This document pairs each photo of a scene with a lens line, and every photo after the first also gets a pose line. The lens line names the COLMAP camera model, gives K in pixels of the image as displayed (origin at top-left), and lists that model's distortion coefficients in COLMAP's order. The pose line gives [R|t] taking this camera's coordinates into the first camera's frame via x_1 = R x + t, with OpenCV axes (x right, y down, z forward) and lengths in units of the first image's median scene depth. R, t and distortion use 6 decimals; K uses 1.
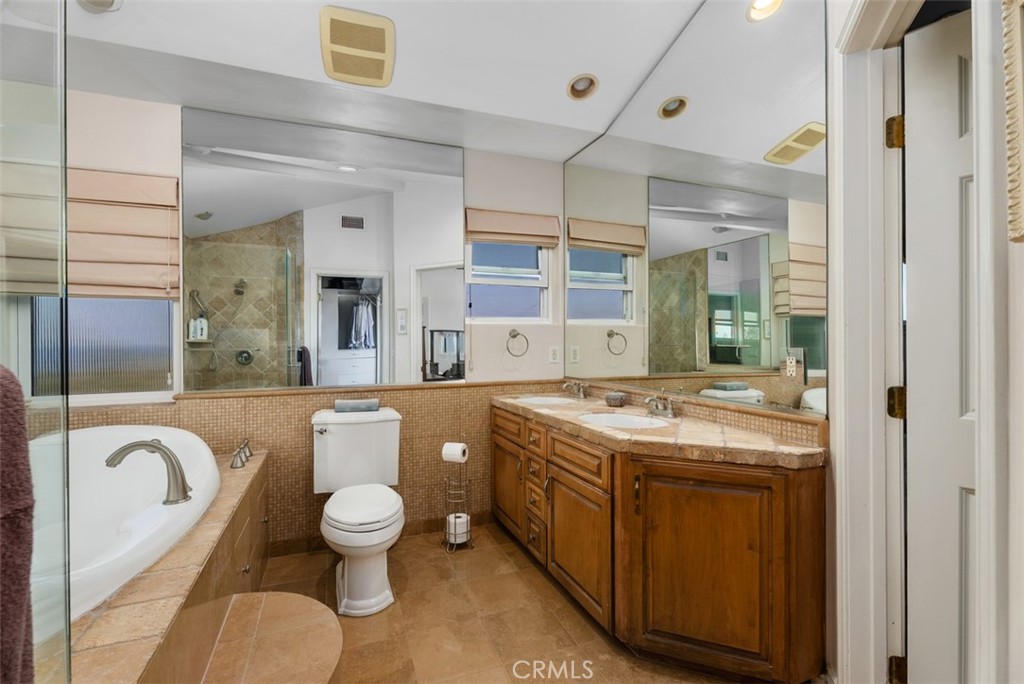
lens RADIAL K [[460.2, 0, 509.3], [0, 460.2, 337.6], [0, 0, 1]] dist [-0.001546, 0.000374]
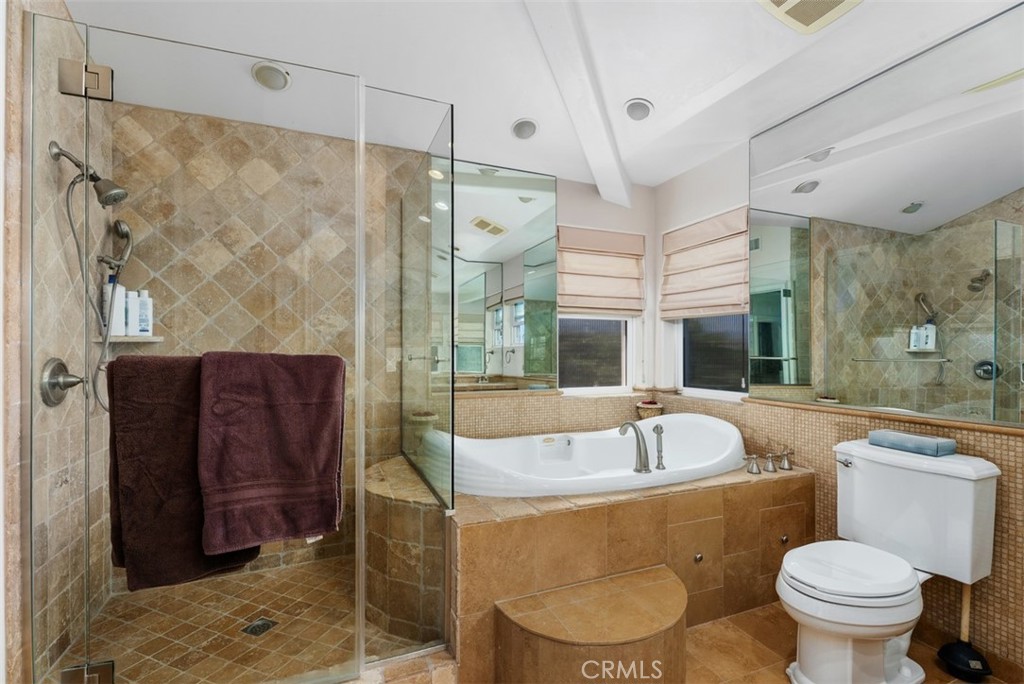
lens RADIAL K [[460.2, 0, 509.8], [0, 460.2, 349.3], [0, 0, 1]] dist [-0.001546, 0.000374]
pose [[0.009388, 0.005627, -0.999940, 0.360085], [0.000798, 0.999984, 0.005635, 0.000073], [0.999956, -0.000851, 0.009383, 0.373301]]
